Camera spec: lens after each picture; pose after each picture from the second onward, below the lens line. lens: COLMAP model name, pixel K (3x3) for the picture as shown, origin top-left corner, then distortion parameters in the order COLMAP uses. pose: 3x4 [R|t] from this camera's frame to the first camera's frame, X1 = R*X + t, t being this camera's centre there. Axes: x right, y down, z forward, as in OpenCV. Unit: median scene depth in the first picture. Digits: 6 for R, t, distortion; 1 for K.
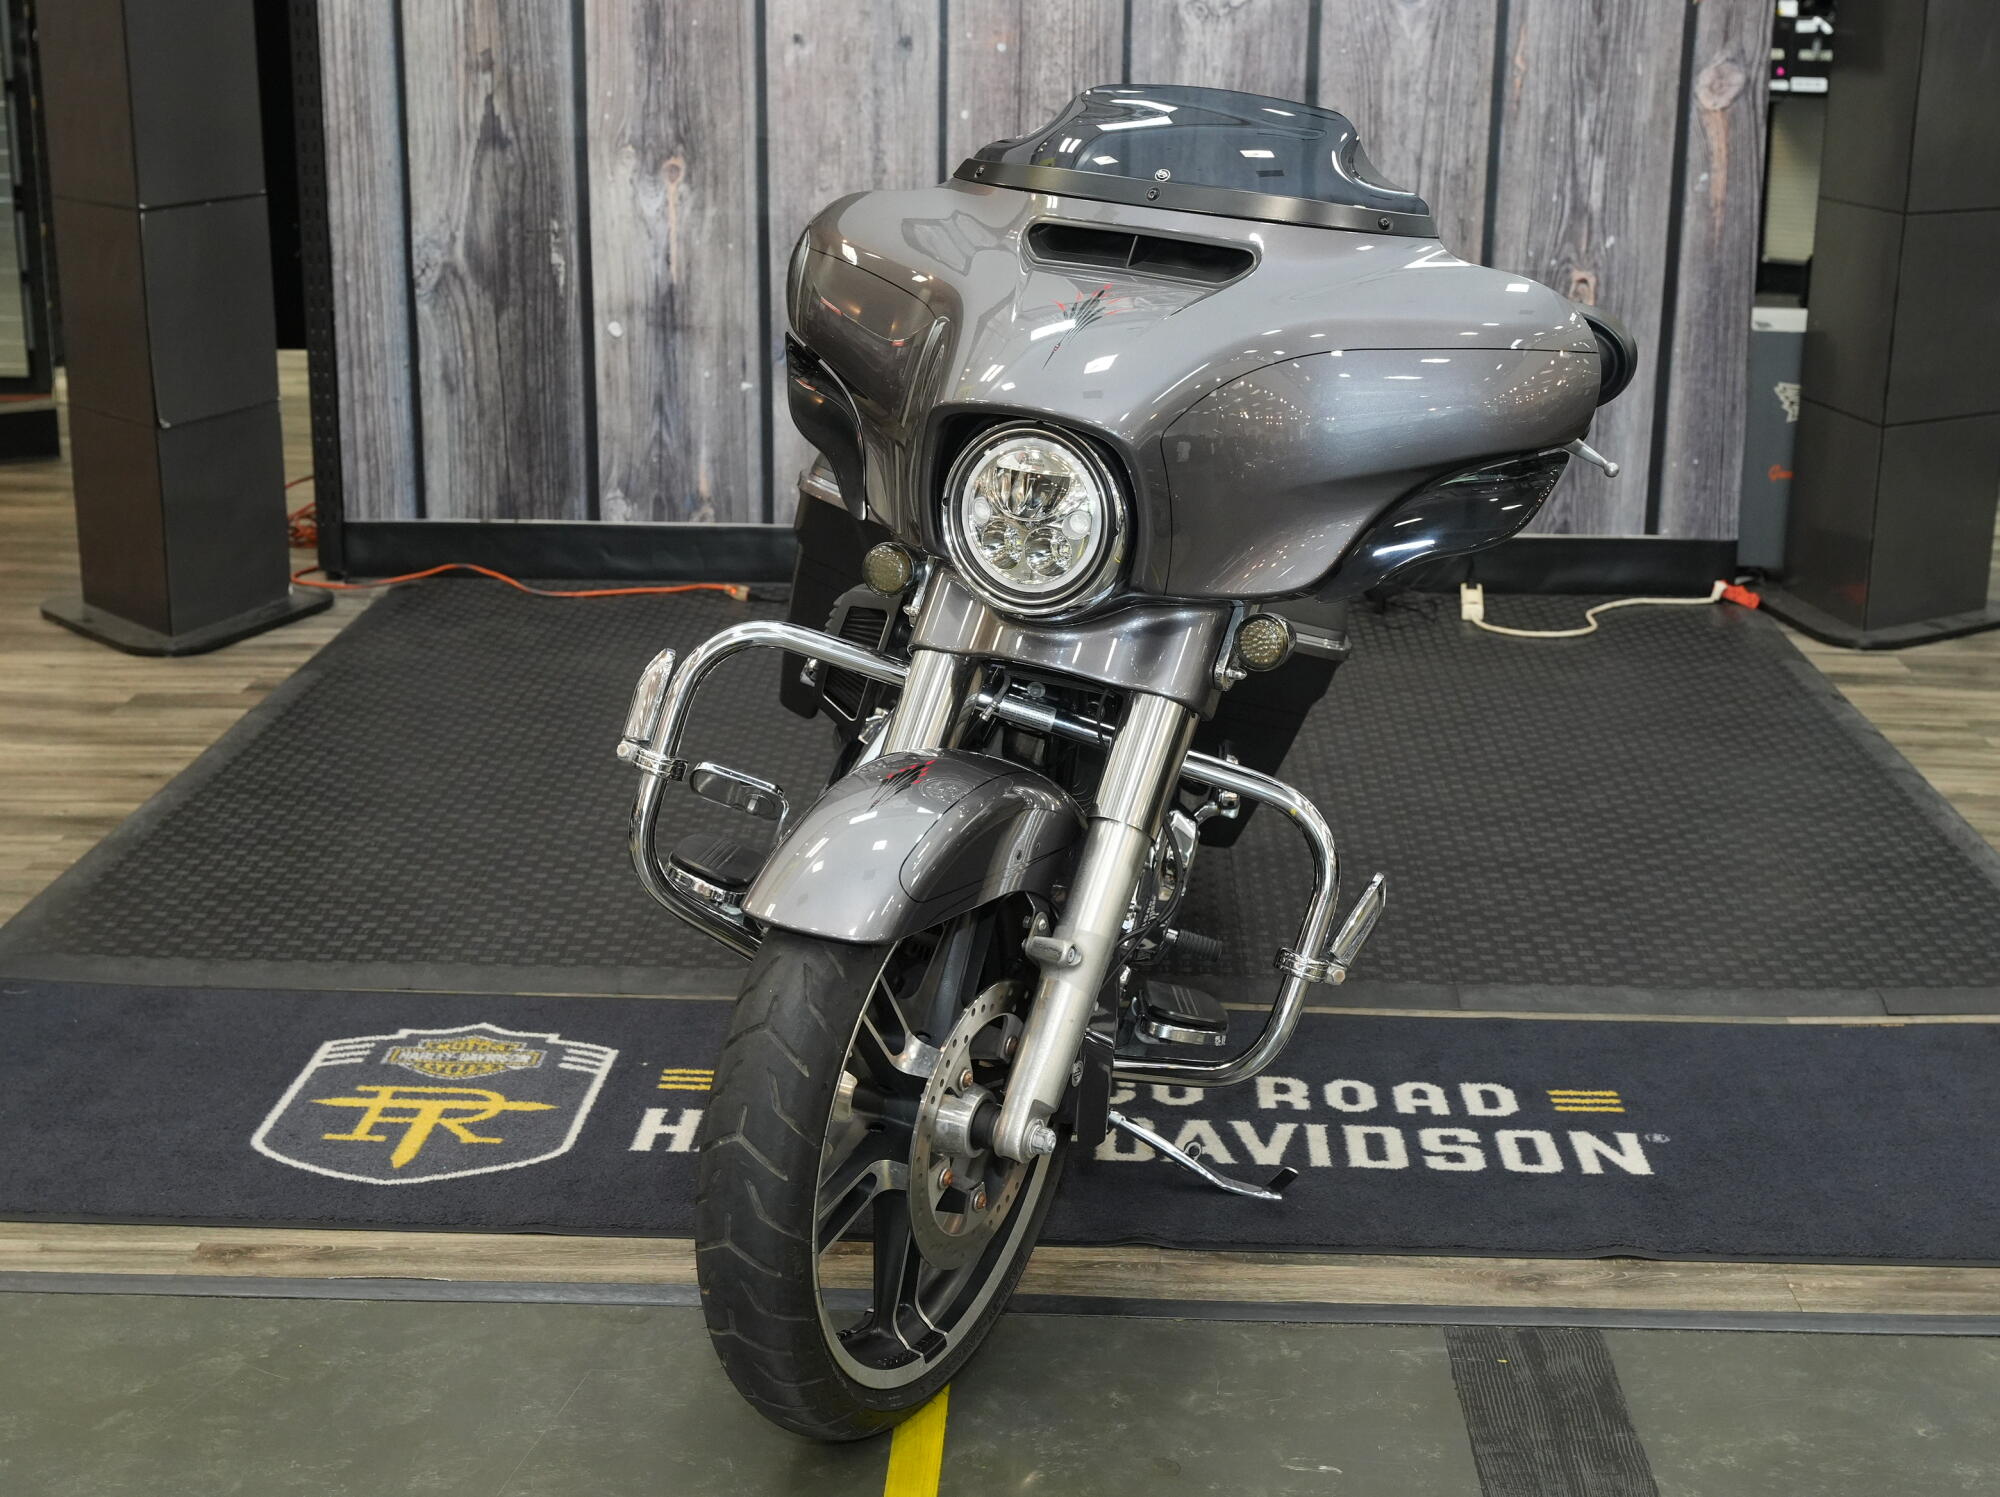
lens RADIAL K [[3015.4, 0, 992.9], [0, 3015.4, 752.4], [0, 0, 1]] dist [0.010654, 0.000000]
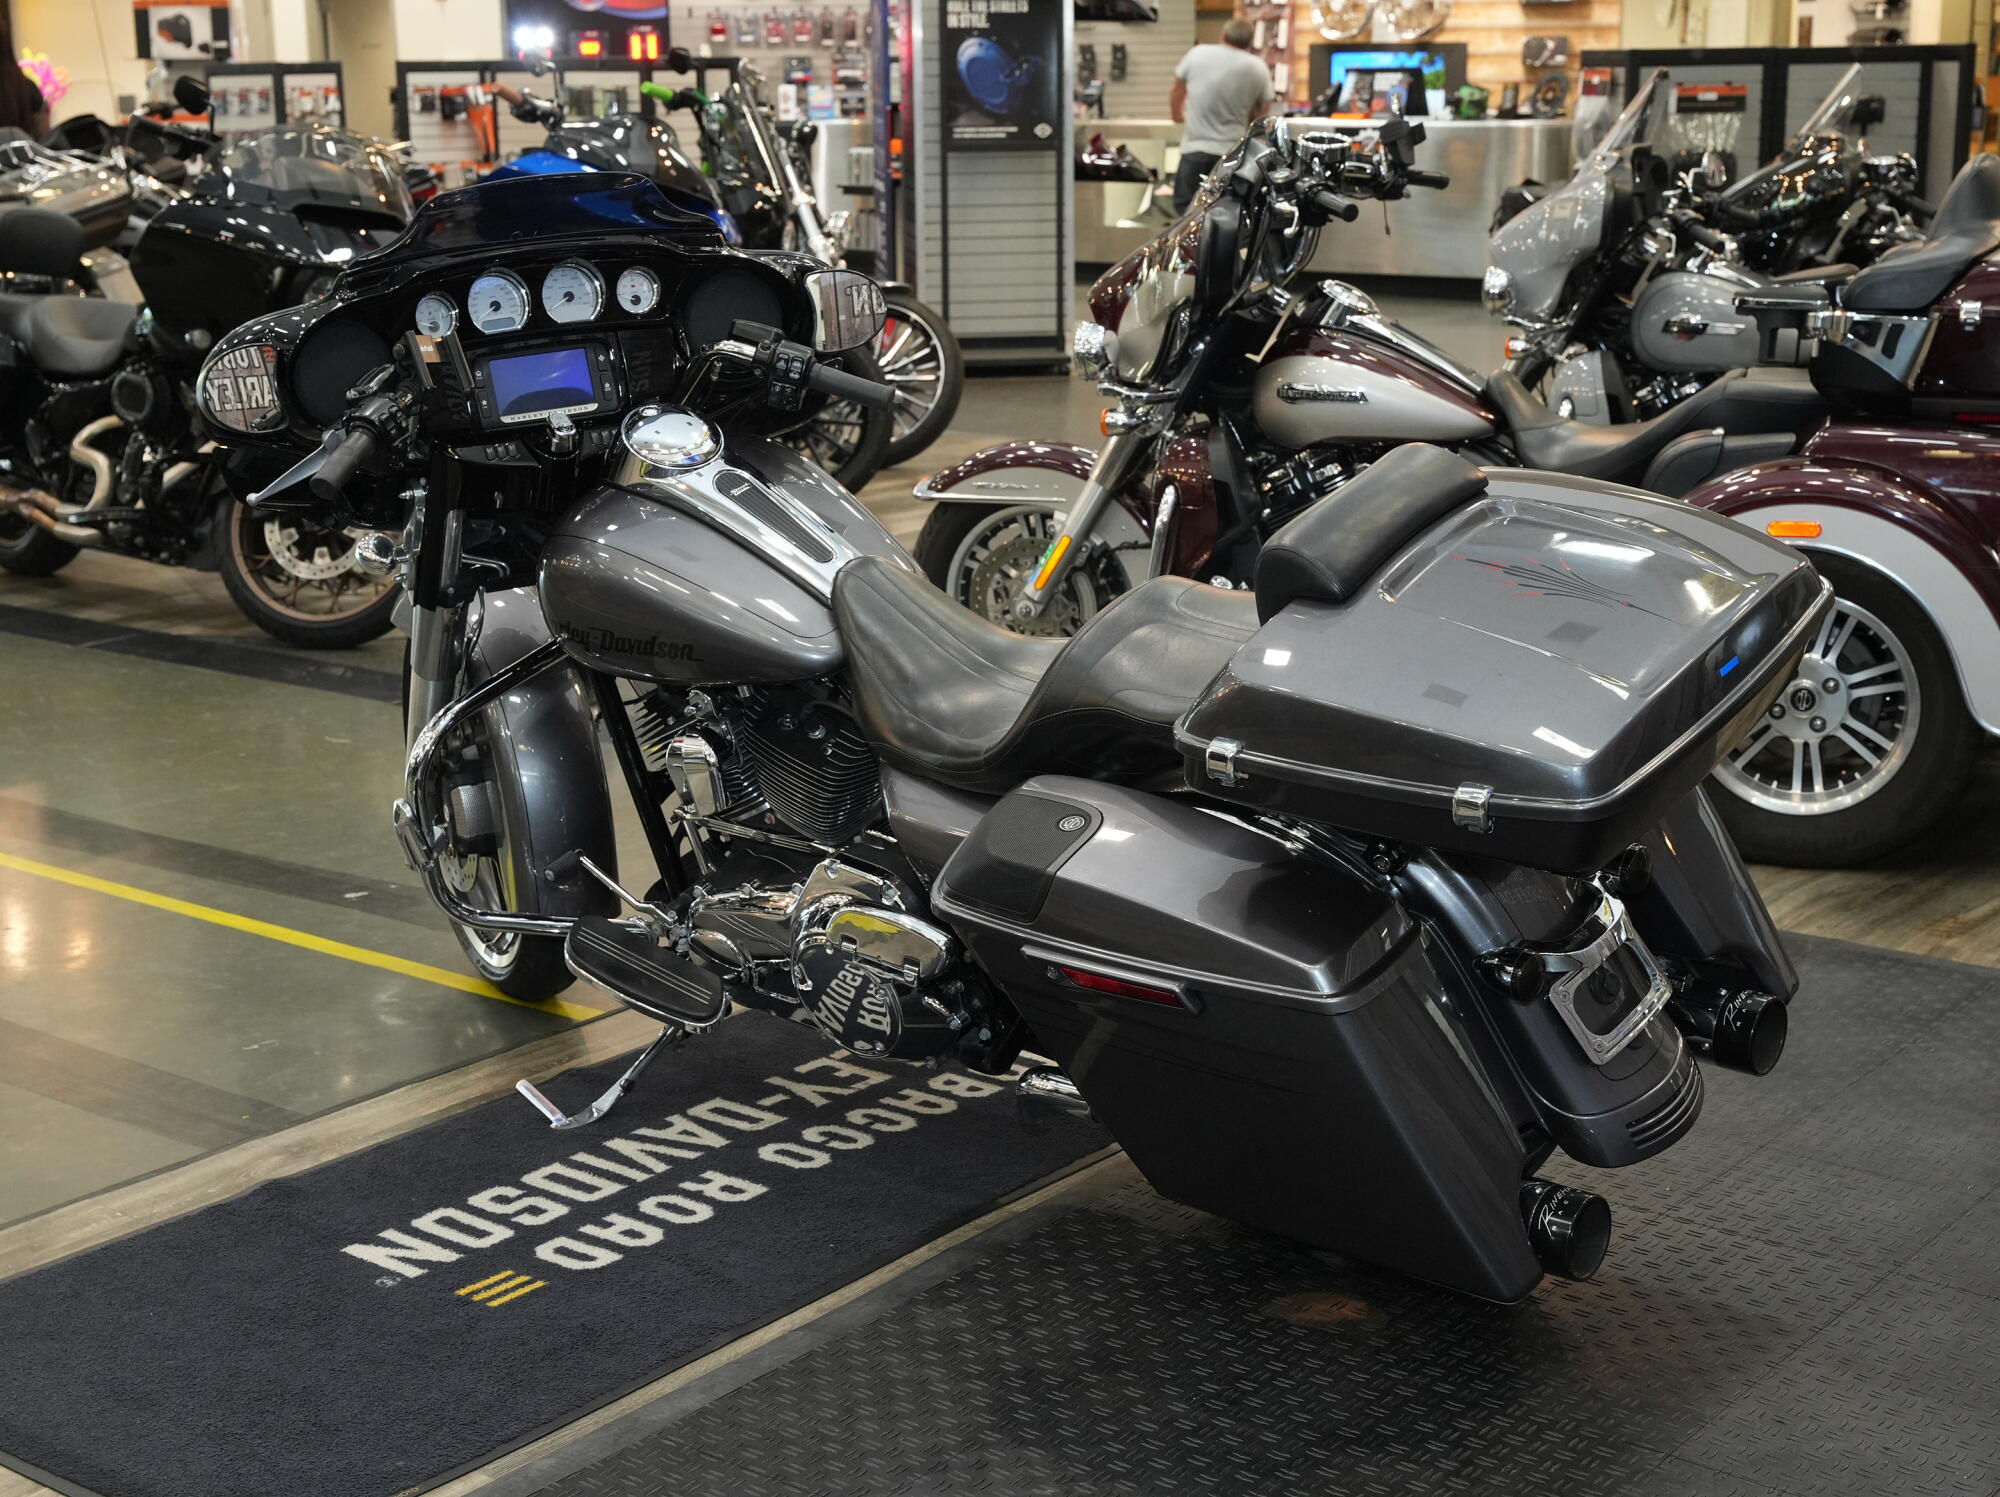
lens RADIAL K [[2935.8, 0, 987.0], [0, 2935.8, 751.9], [0, 0, 1]] dist [0.021929, 0.000000]
pose [[-0.590590, 0.186011, -0.785241, 0.463706], [-0.199616, 0.909156, 0.365498, -0.232756], [0.781893, 0.372606, -0.499808, 0.886773]]
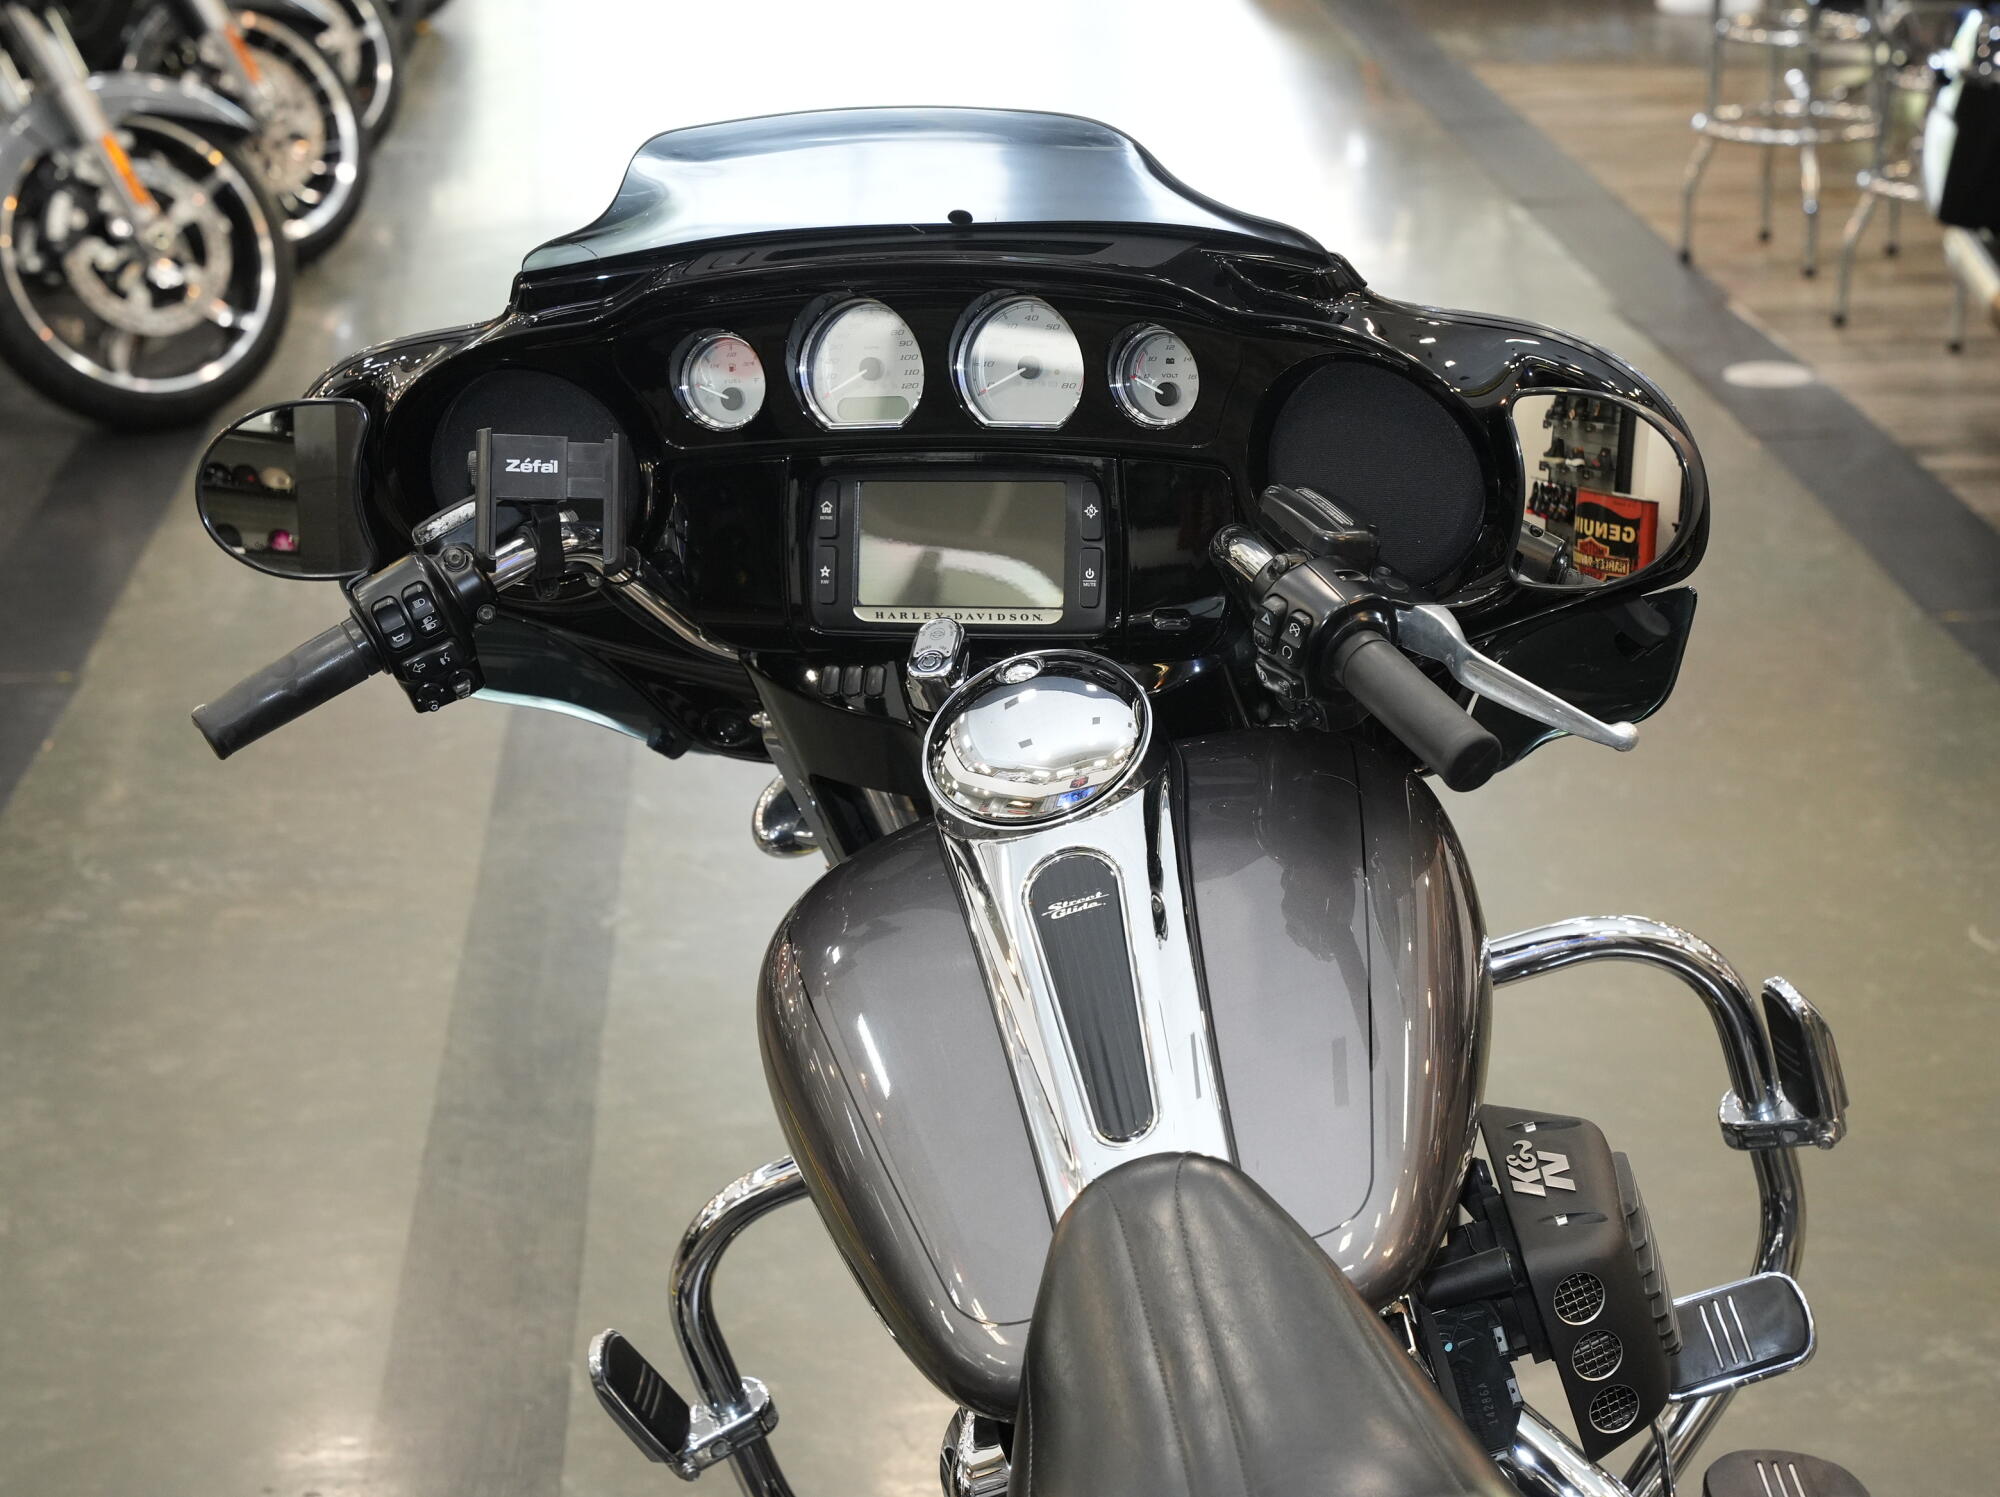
lens RADIAL K [[4356.6, 0, 985.1], [0, 4356.6, 763.4], [0, 0, 1]] dist [0.030699, 0.000000]
pose [[-0.995573, 0.034706, -0.087352, 0.061440], [-0.017240, 0.846143, 0.532678, -0.261248], [0.092400, 0.531825, -0.841798, 0.836321]]
